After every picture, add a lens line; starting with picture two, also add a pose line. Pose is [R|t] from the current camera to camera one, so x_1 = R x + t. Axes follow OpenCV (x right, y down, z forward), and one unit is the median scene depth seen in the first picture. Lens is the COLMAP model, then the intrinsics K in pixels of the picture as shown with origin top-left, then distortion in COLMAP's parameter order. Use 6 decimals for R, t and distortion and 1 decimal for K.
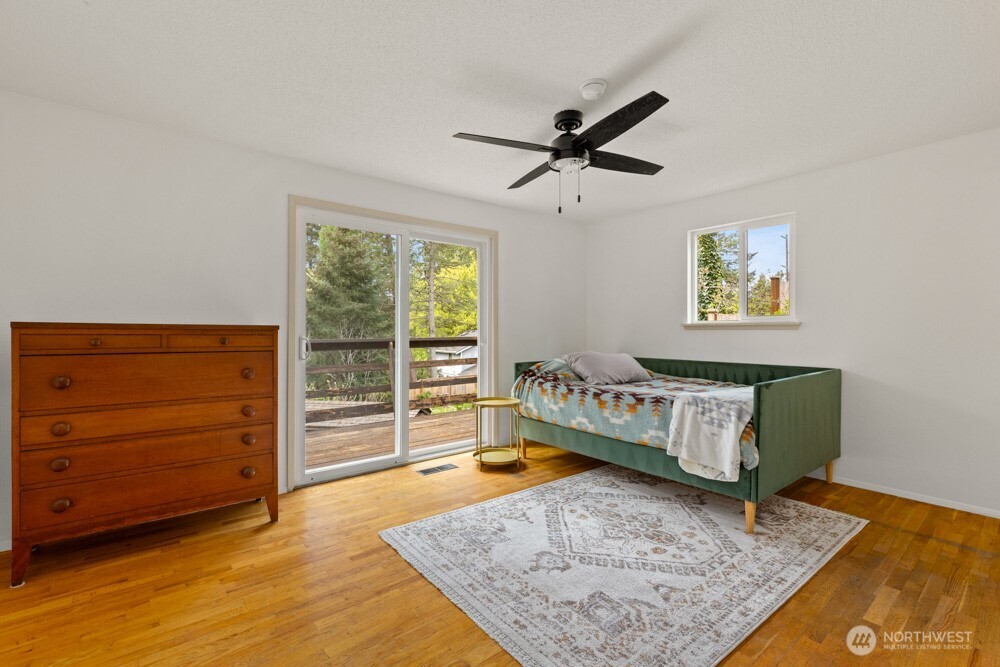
lens RADIAL K [[442.6, 0, 495.5], [0, 442.6, 338.6], [0, 0, 1]] dist [0.001555, 0.000053]
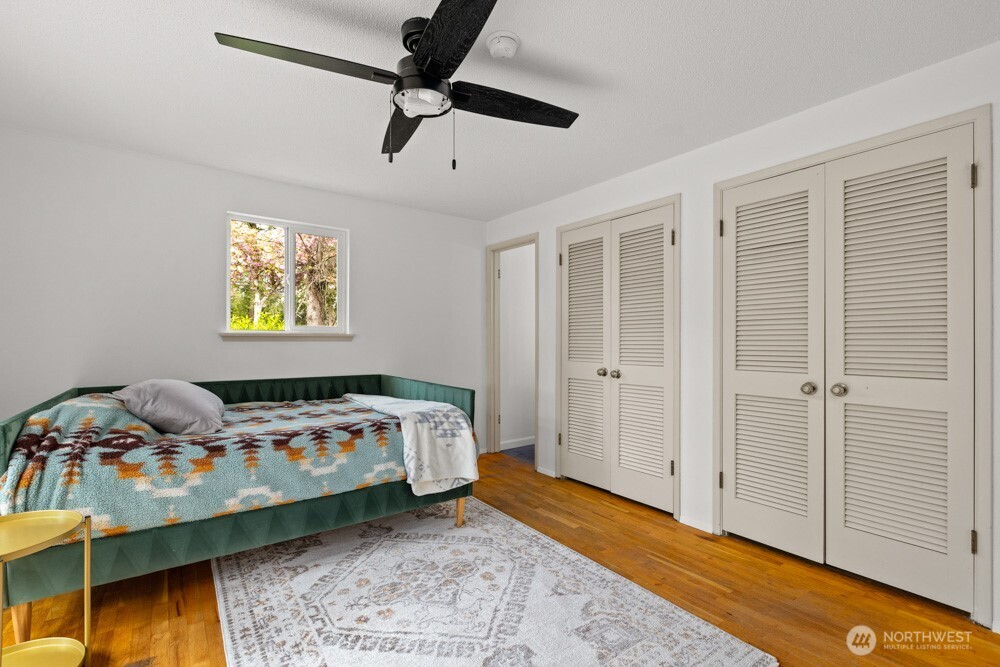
lens RADIAL K [[442.6, 0, 495.5], [0, 442.6, 338.6], [0, 0, 1]] dist [0.001555, 0.000053]
pose [[0.038859, 0.002558, 0.999241, -0.496523], [0.012612, 0.999916, -0.003050, -0.023968], [-0.999165, 0.012721, 0.038824, 0.804800]]
